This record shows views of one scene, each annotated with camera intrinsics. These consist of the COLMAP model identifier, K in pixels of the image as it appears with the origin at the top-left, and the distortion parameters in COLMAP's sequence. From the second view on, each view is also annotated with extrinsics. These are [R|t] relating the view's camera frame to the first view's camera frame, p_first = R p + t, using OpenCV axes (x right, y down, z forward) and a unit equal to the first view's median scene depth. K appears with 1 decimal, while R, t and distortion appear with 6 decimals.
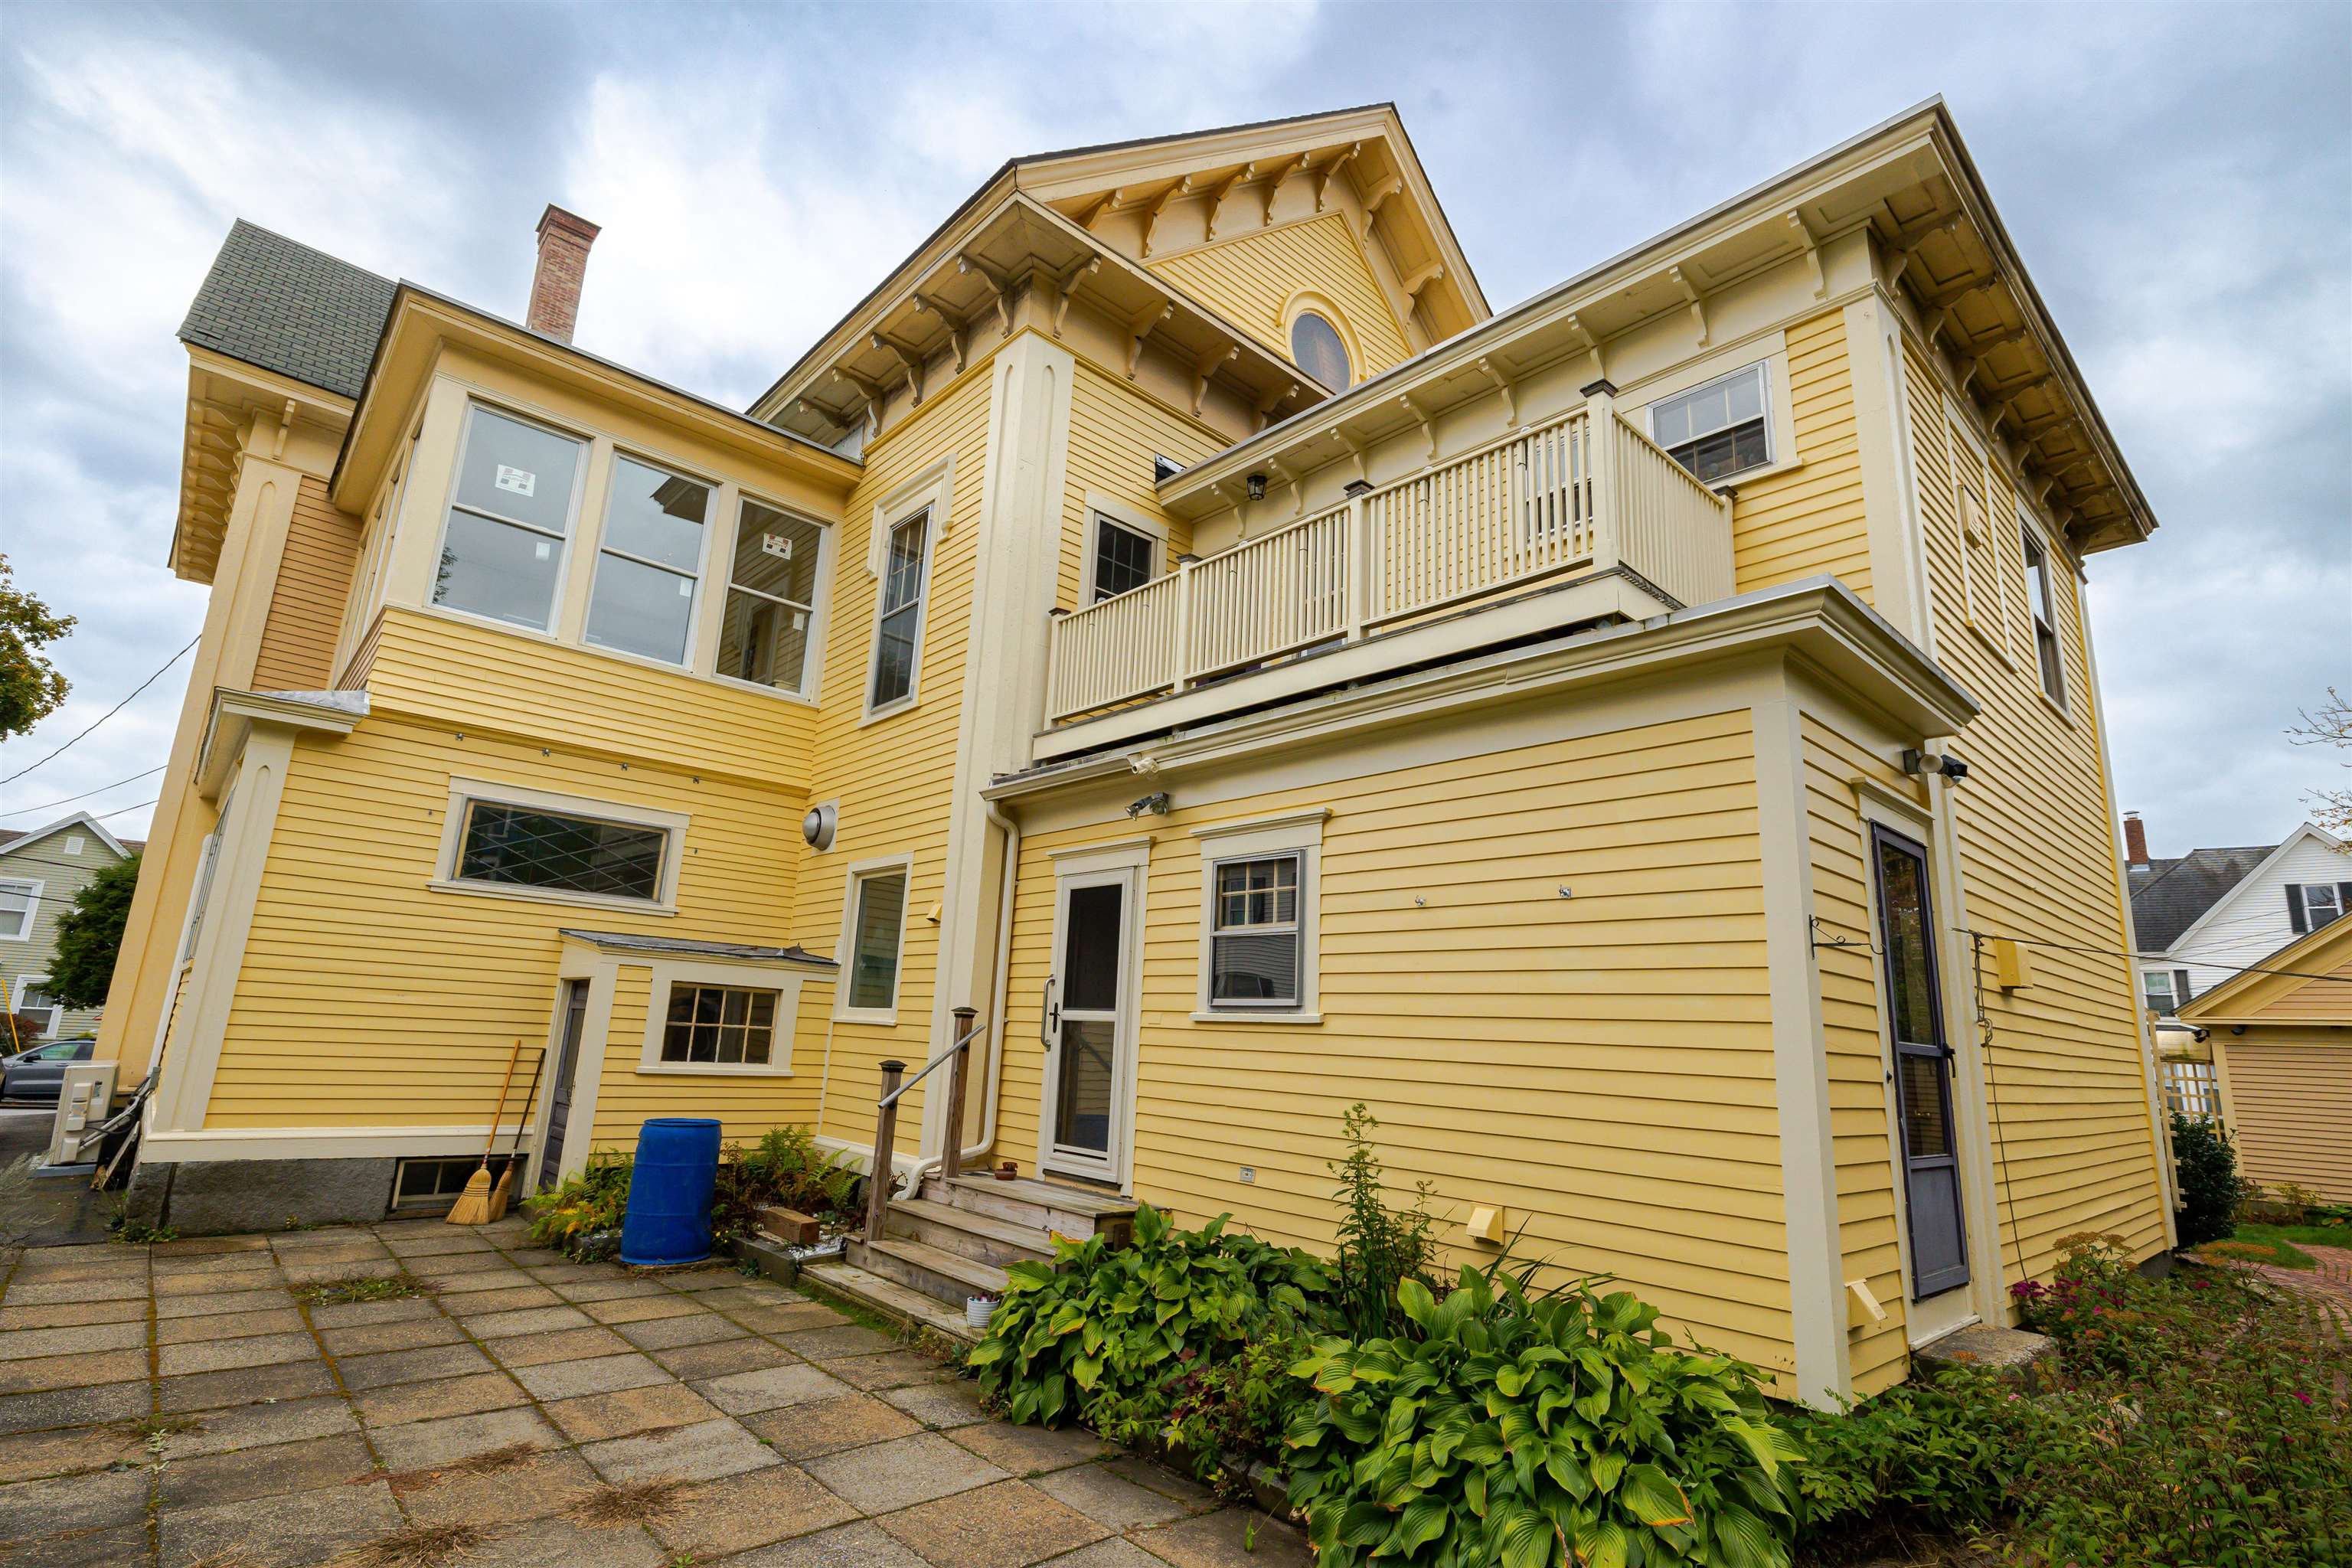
lens RADIAL K [[1114.4, 0, 1179.0], [0, 1114.4, 777.5], [0, 0, 1]] dist [-0.009905, 0.001756]
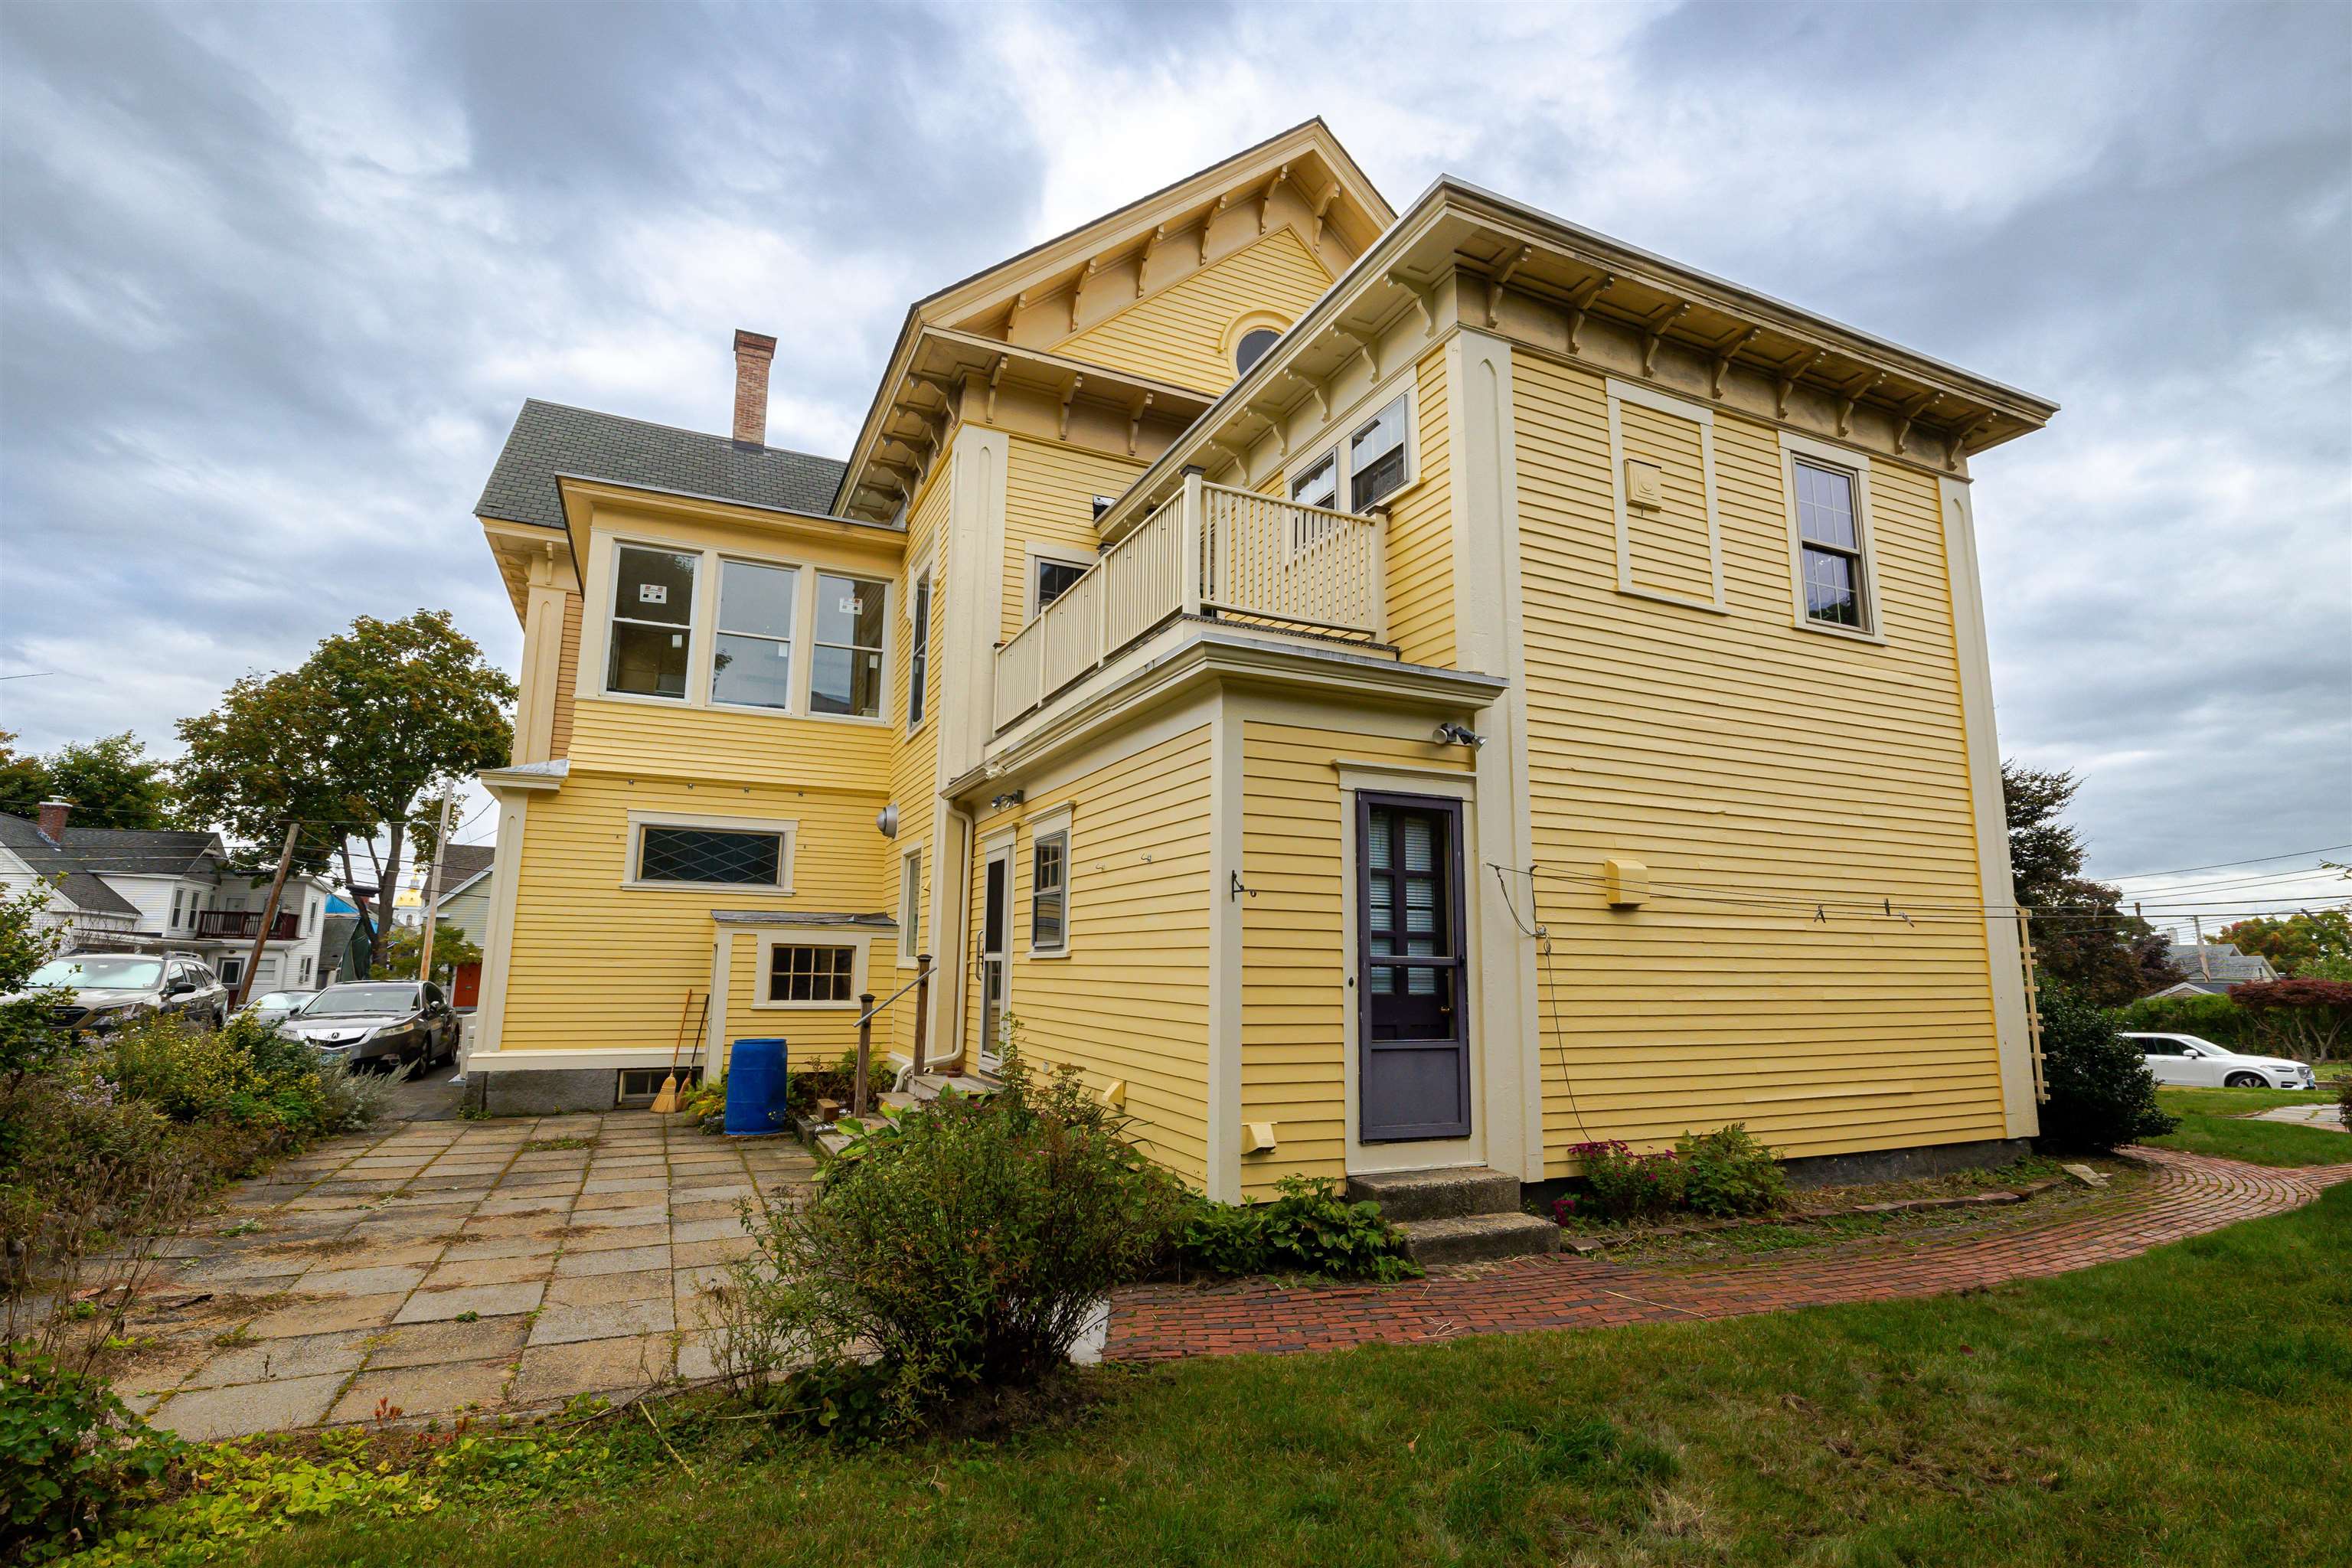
lens RADIAL K [[1114.4, 0, 1179.0], [0, 1114.4, 777.5], [0, 0, 1]] dist [-0.009905, 0.001756]
pose [[0.953047, -0.086460, -0.290216, 0.474096], [0.102209, 0.993977, 0.039526, -0.028848], [0.285051, -0.067332, 0.956145, -0.186240]]
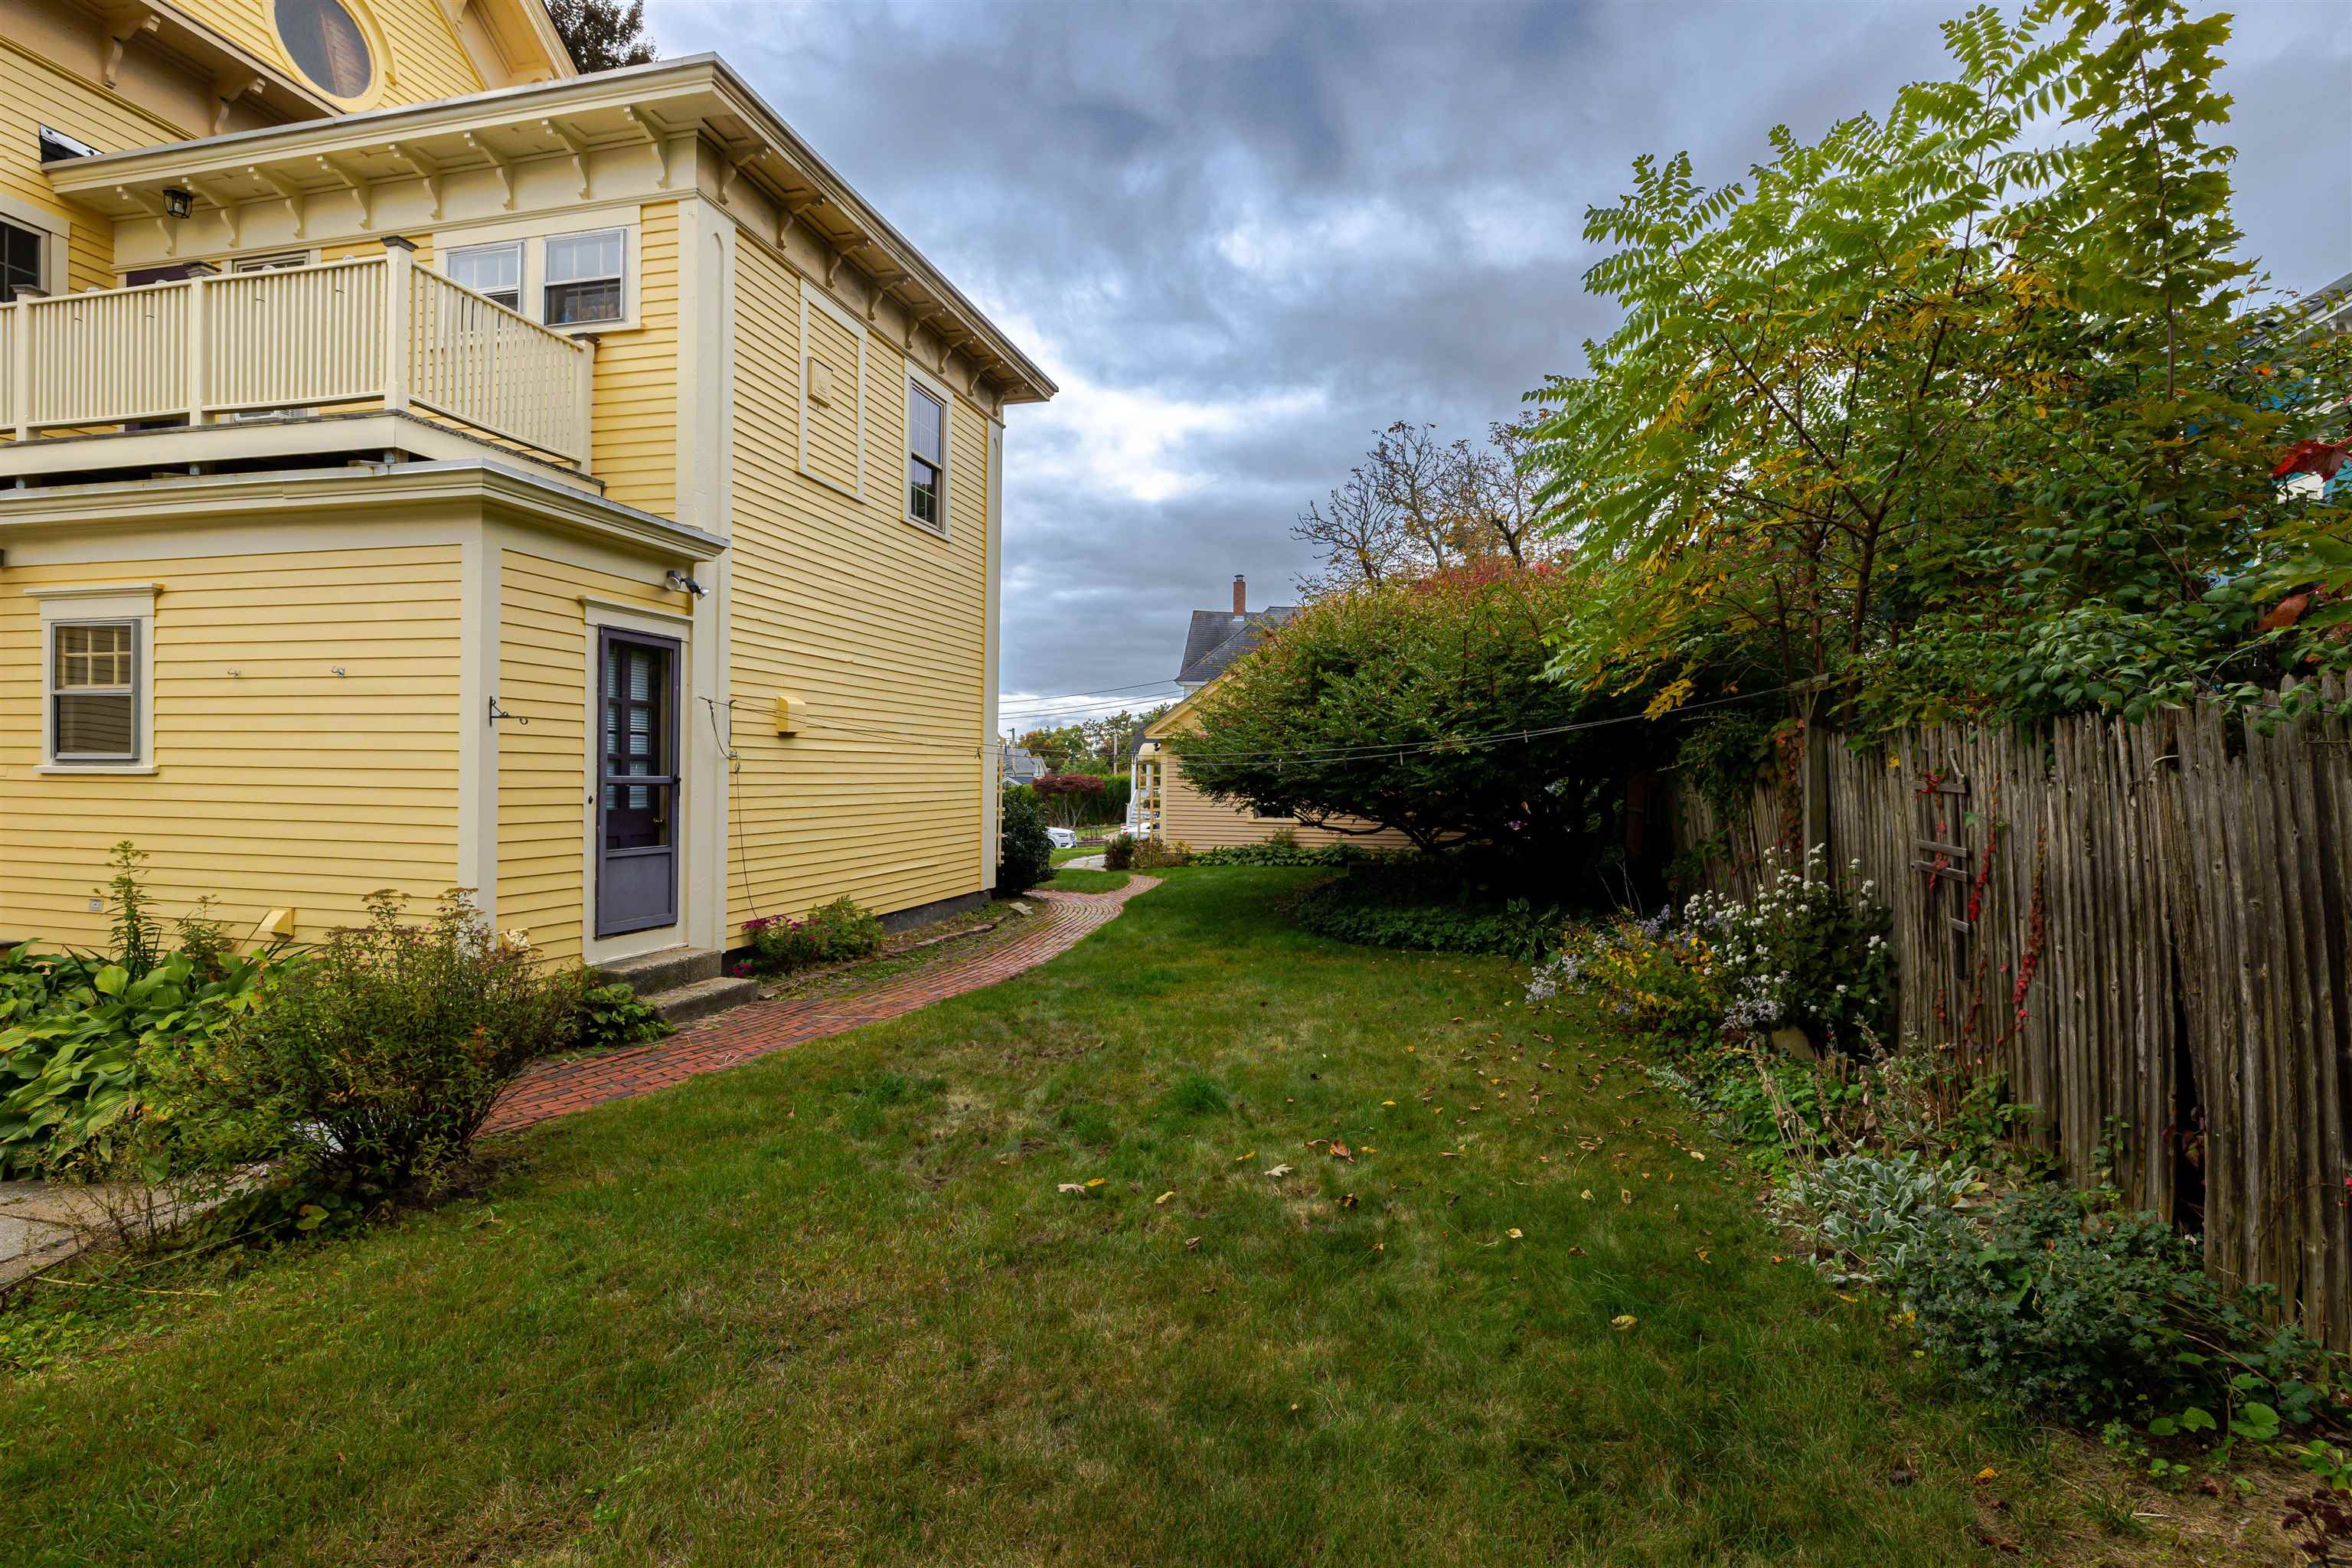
lens RADIAL K [[1114.4, 0, 1179.0], [0, 1114.4, 777.5], [0, 0, 1]] dist [-0.009905, 0.001756]
pose [[0.828563, -0.040233, 0.558449, 0.255954], [-0.101526, 0.970084, 0.220523, -0.094824], [-0.550614, -0.239414, 0.799691, -0.348957]]
